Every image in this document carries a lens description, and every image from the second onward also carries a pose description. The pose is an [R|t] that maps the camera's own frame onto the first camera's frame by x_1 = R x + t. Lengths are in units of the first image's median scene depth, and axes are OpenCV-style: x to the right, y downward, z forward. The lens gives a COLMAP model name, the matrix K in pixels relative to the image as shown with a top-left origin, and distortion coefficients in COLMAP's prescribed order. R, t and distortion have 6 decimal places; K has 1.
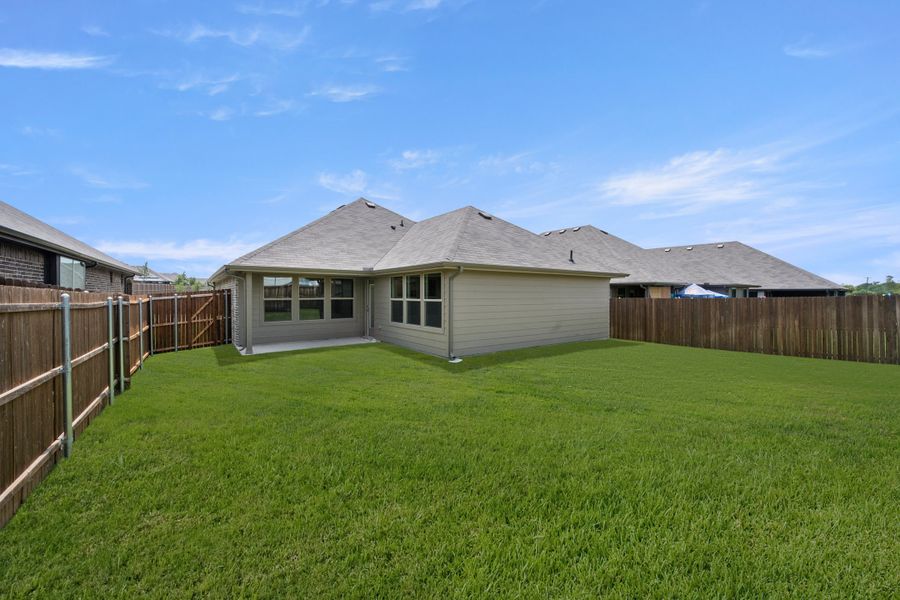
lens RADIAL K [[356.3, 0, 453.1], [0, 356.3, 296.2], [0, 0, 1]] dist [0.012109, 0.000081]
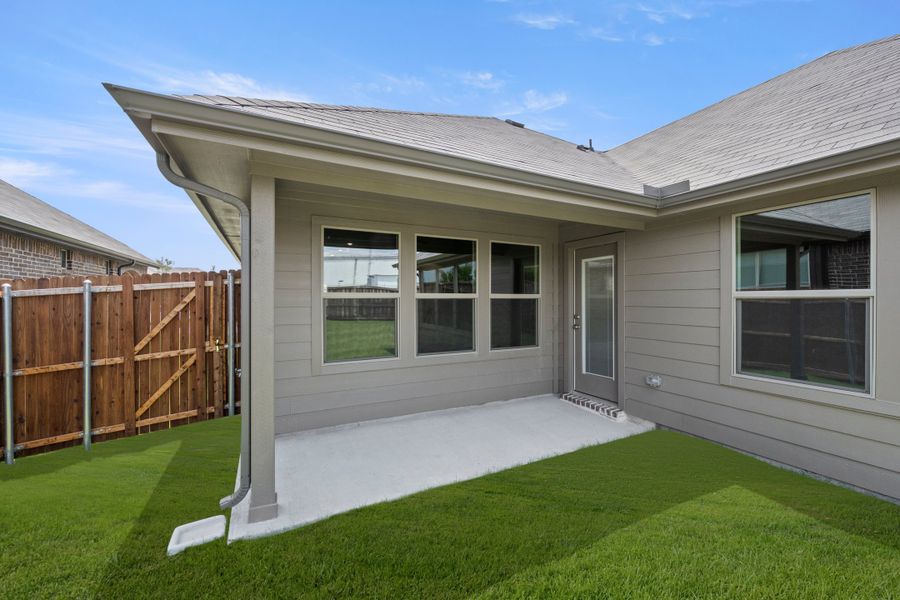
lens RADIAL K [[356.3, 0, 448.4], [0, 356.3, 299.1], [0, 0, 1]] dist [0.012109, 0.000081]
pose [[0.987921, 0.000291, -0.154959, -0.354315], [-0.001266, 0.999980, -0.006190, 0.013327], [0.154955, 0.006312, 0.987901, 0.673680]]
